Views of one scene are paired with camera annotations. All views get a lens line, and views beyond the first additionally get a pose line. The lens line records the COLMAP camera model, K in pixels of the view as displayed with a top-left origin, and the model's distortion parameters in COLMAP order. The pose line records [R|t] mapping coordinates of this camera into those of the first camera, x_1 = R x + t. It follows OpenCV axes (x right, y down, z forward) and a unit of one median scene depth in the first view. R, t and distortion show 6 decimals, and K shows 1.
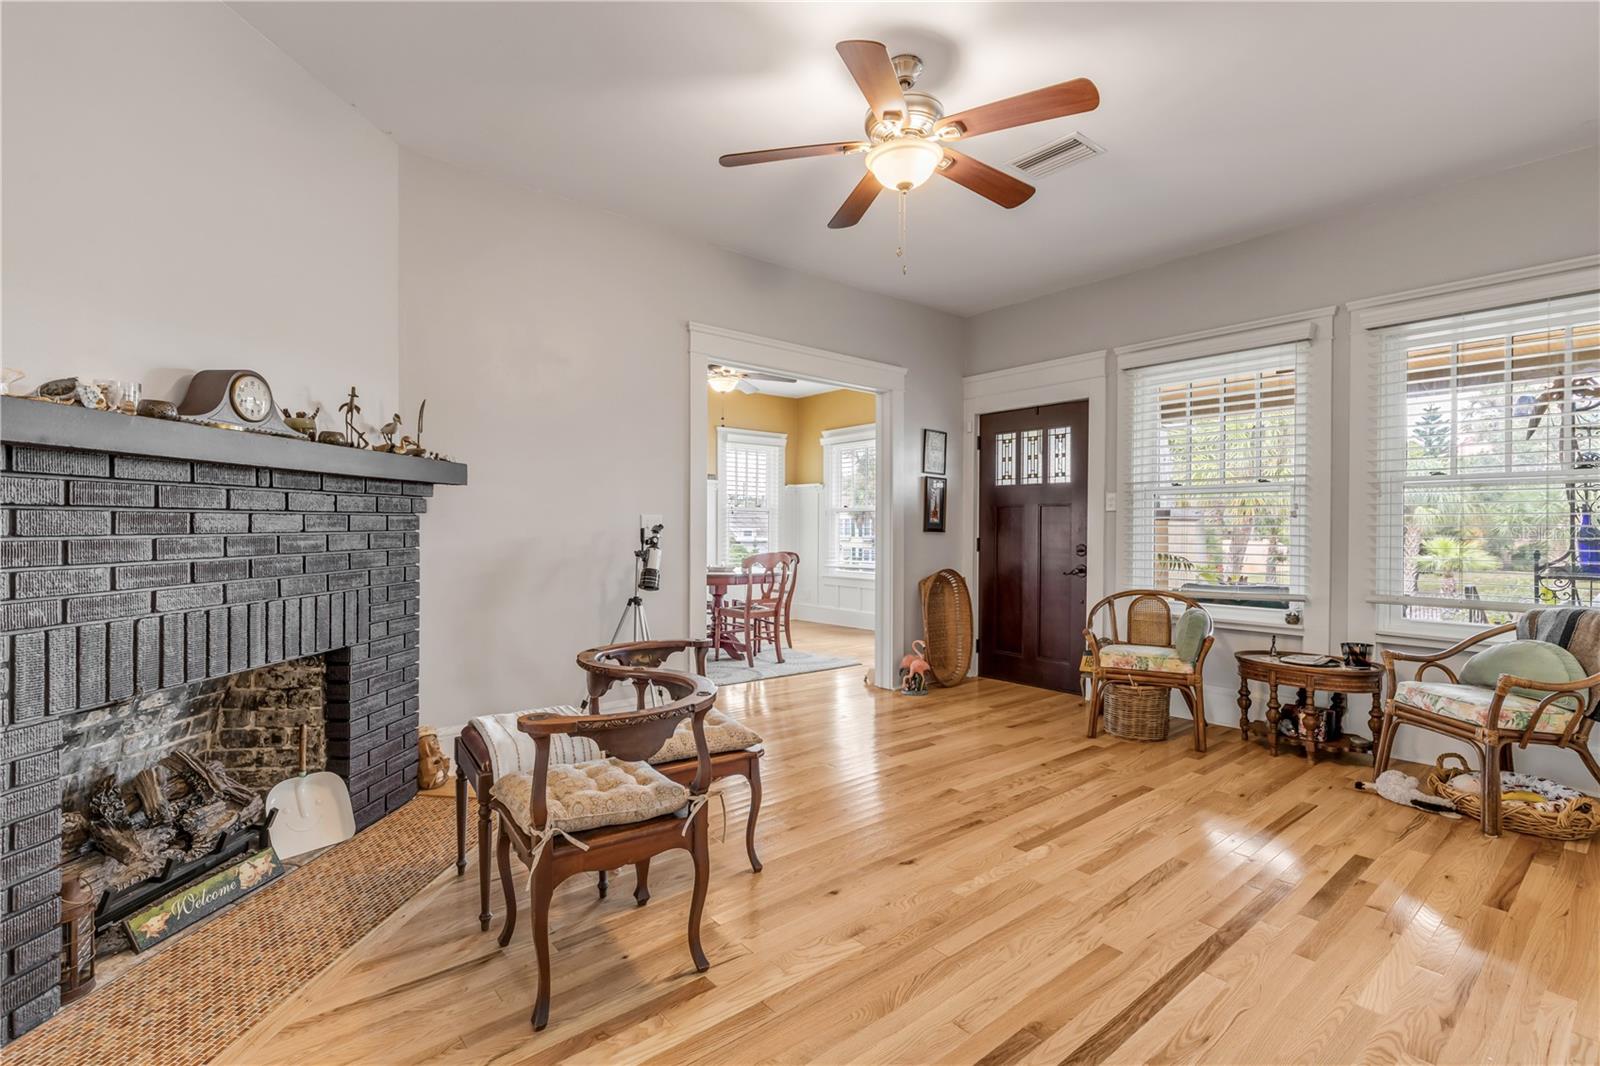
lens RADIAL K [[732.0, 0, 803.8], [0, 732.0, 526.2], [0, 0, 1]] dist [0.010001, -0.000587]
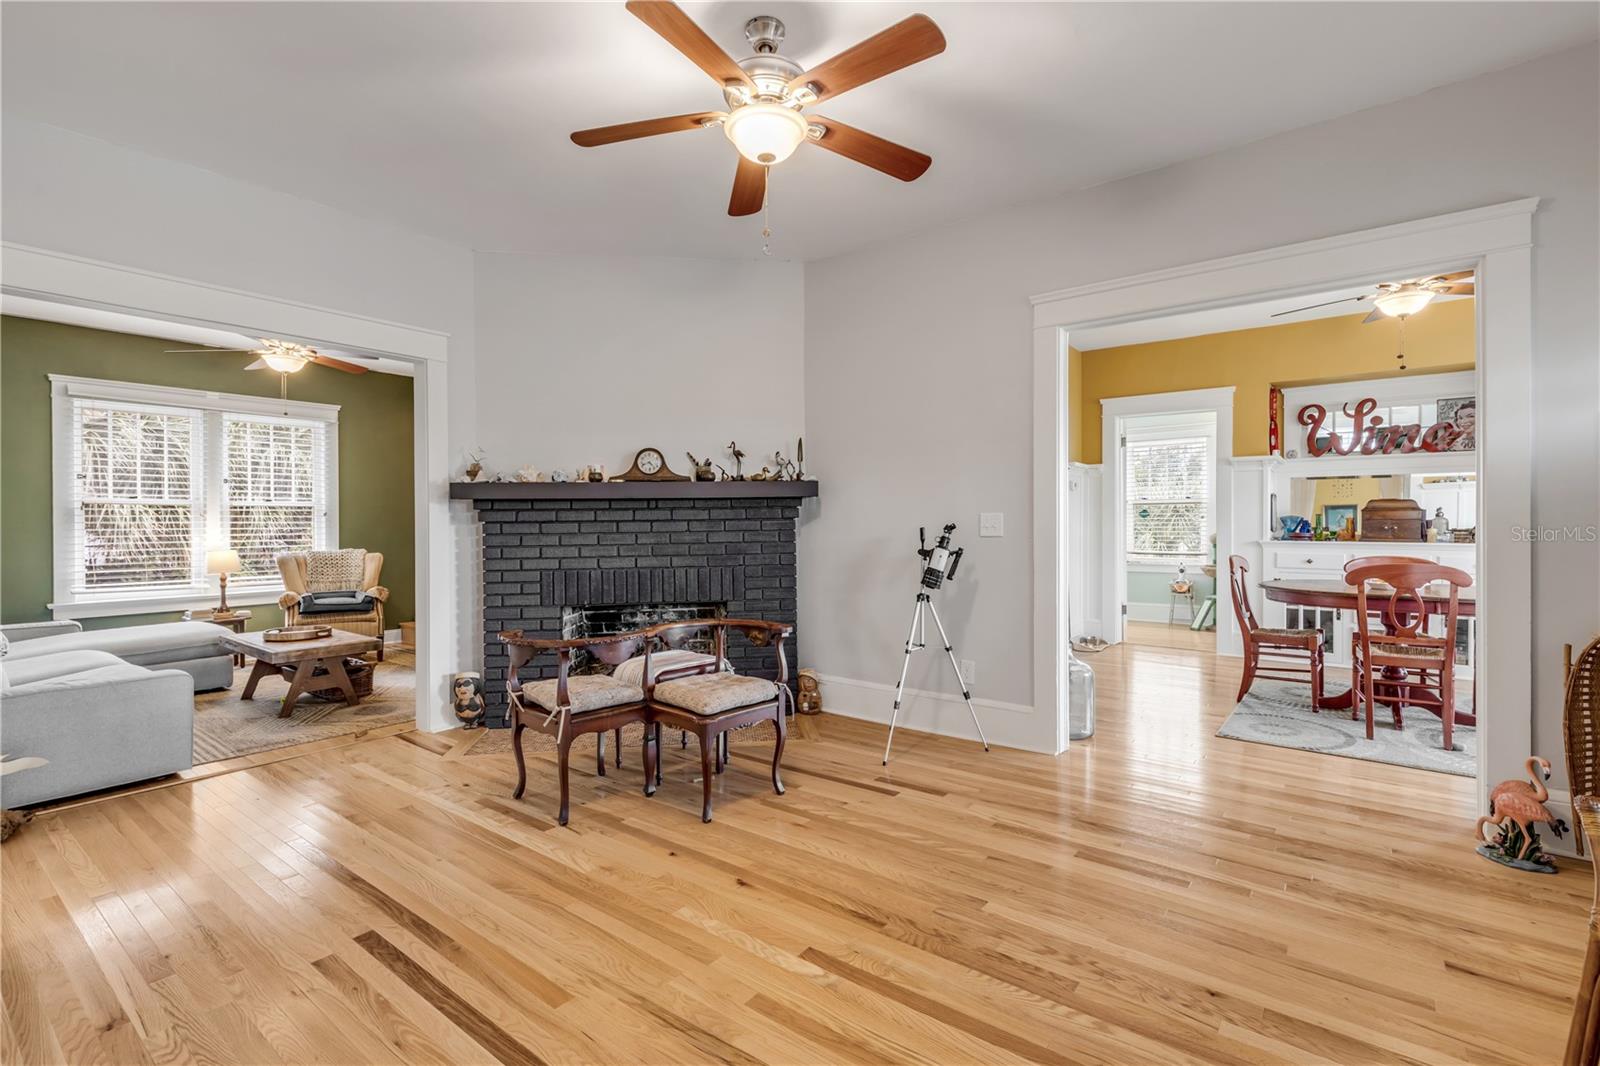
lens RADIAL K [[732.0, 0, 803.8], [0, 732.0, 526.2], [0, 0, 1]] dist [0.010001, -0.000587]
pose [[0.214142, -0.004730, -0.976791, 0.734256], [0.012070, 0.999925, -0.002196, 0.000279], [0.976728, -0.011320, 0.214183, 0.594151]]
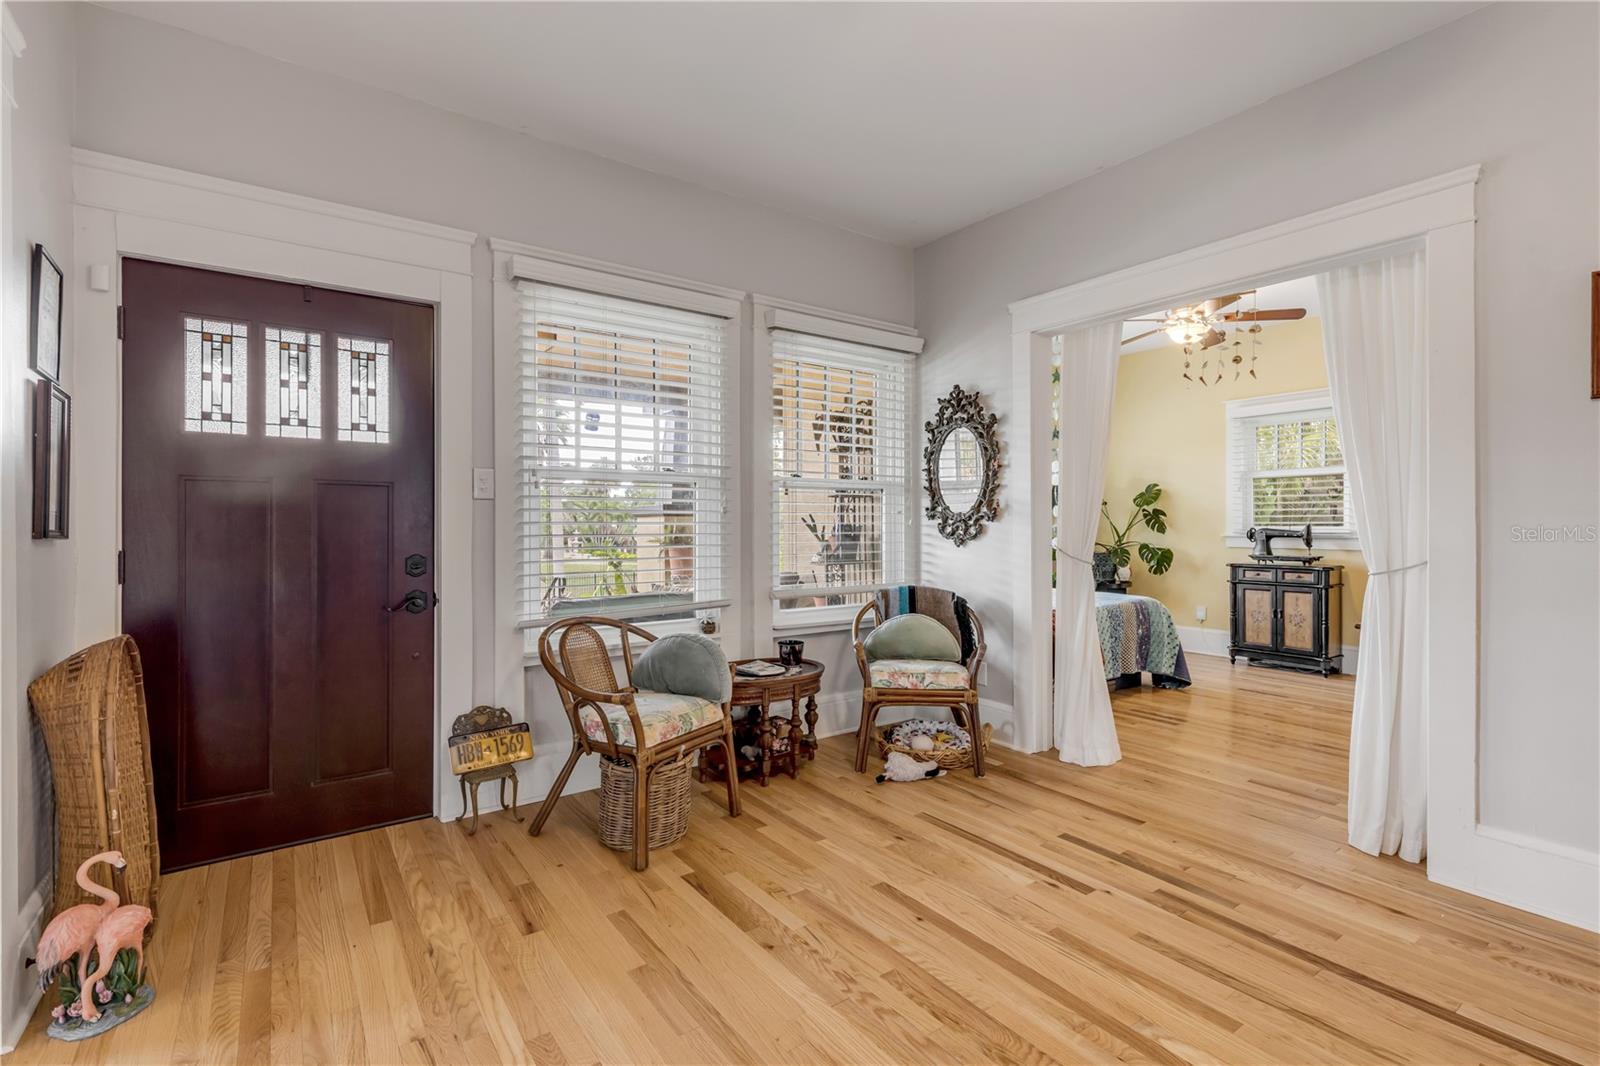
lens RADIAL K [[732.0, 0, 803.8], [0, 732.0, 526.2], [0, 0, 1]] dist [0.010001, -0.000587]
pose [[0.082542, -0.007353, 0.996560, -0.226245], [-0.001274, 0.999971, 0.007484, -0.003625], [-0.996587, -0.001888, 0.082531, 0.892858]]
